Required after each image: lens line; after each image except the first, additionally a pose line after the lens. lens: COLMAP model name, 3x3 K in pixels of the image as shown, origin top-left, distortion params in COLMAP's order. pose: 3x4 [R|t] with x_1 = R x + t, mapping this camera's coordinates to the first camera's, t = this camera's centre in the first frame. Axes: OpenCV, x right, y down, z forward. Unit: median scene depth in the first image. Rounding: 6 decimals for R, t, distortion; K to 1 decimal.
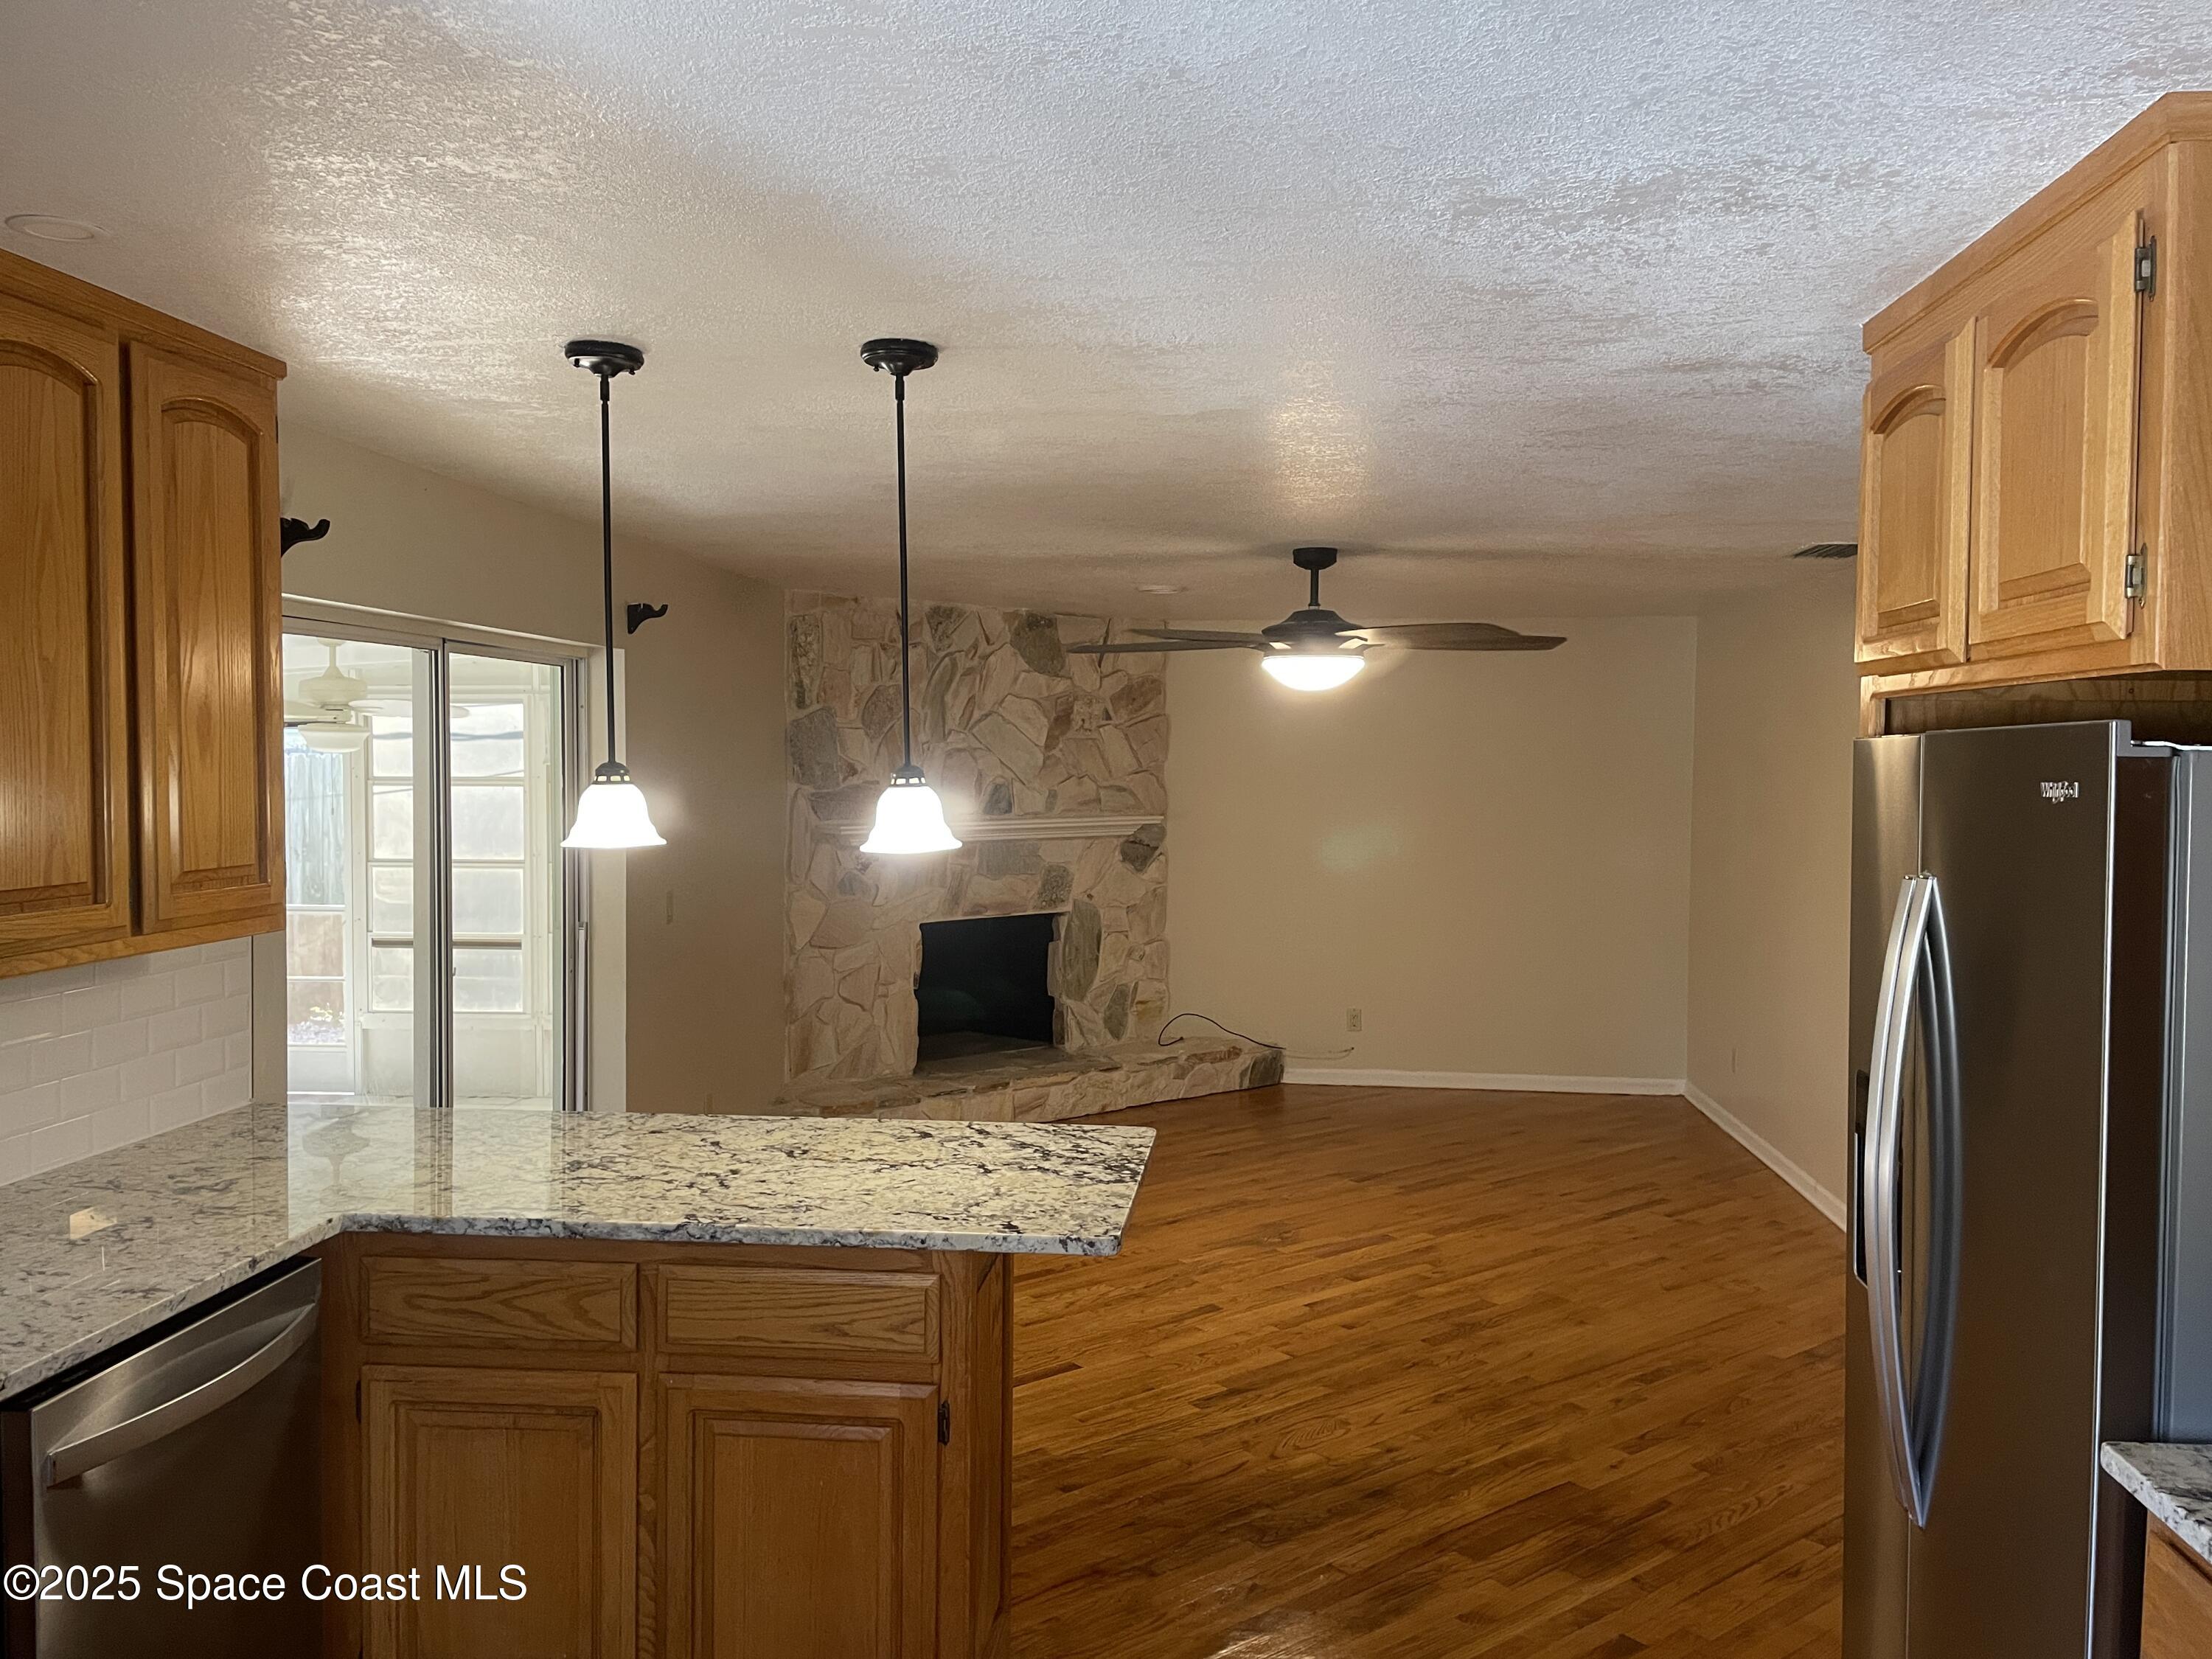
lens RADIAL K [[1661.5, 0, 1123.8], [0, 1661.5, 820.2], [0, 0, 1]] dist [0.074151, -0.096907]
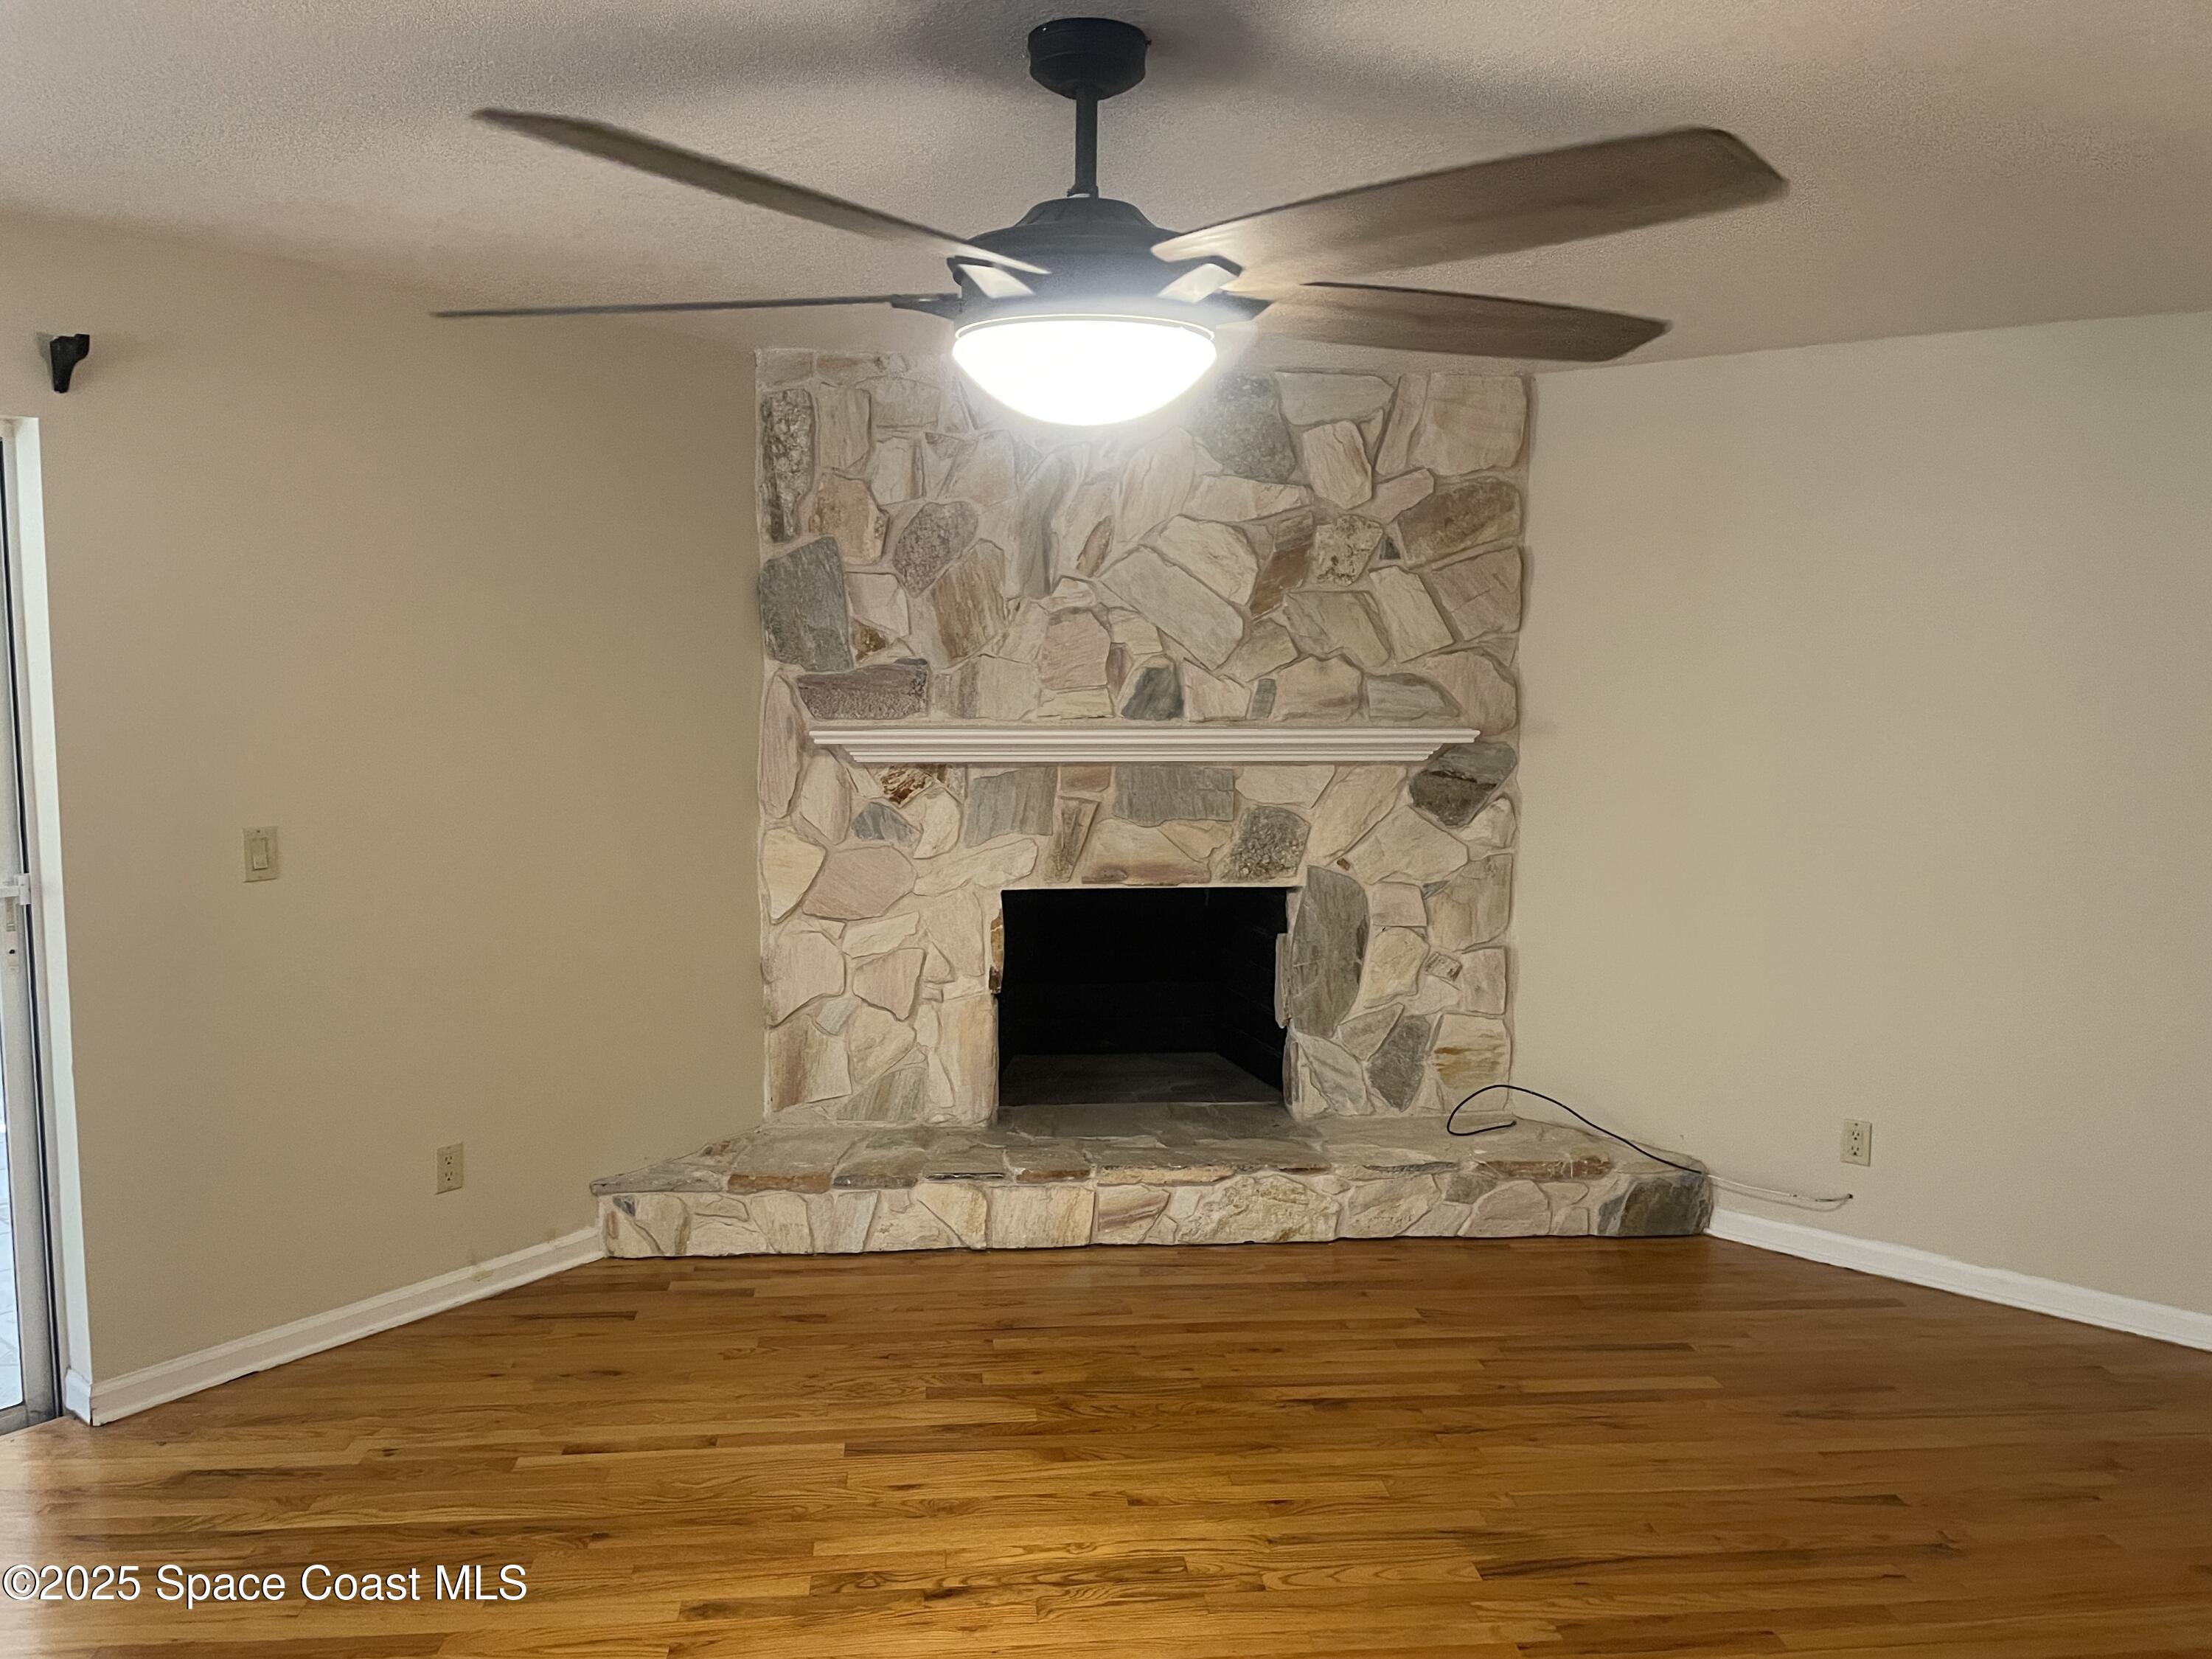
lens RADIAL K [[1661.5, 0, 1081.7], [0, 1661.5, 831.3], [0, 0, 1]] dist [0.074151, -0.096907]
pose [[0.833038, 0.067228, -0.549116, 0.227394], [-0.027573, 0.996401, 0.080160, -0.010063], [0.552529, -0.051636, 0.831893, 0.468458]]
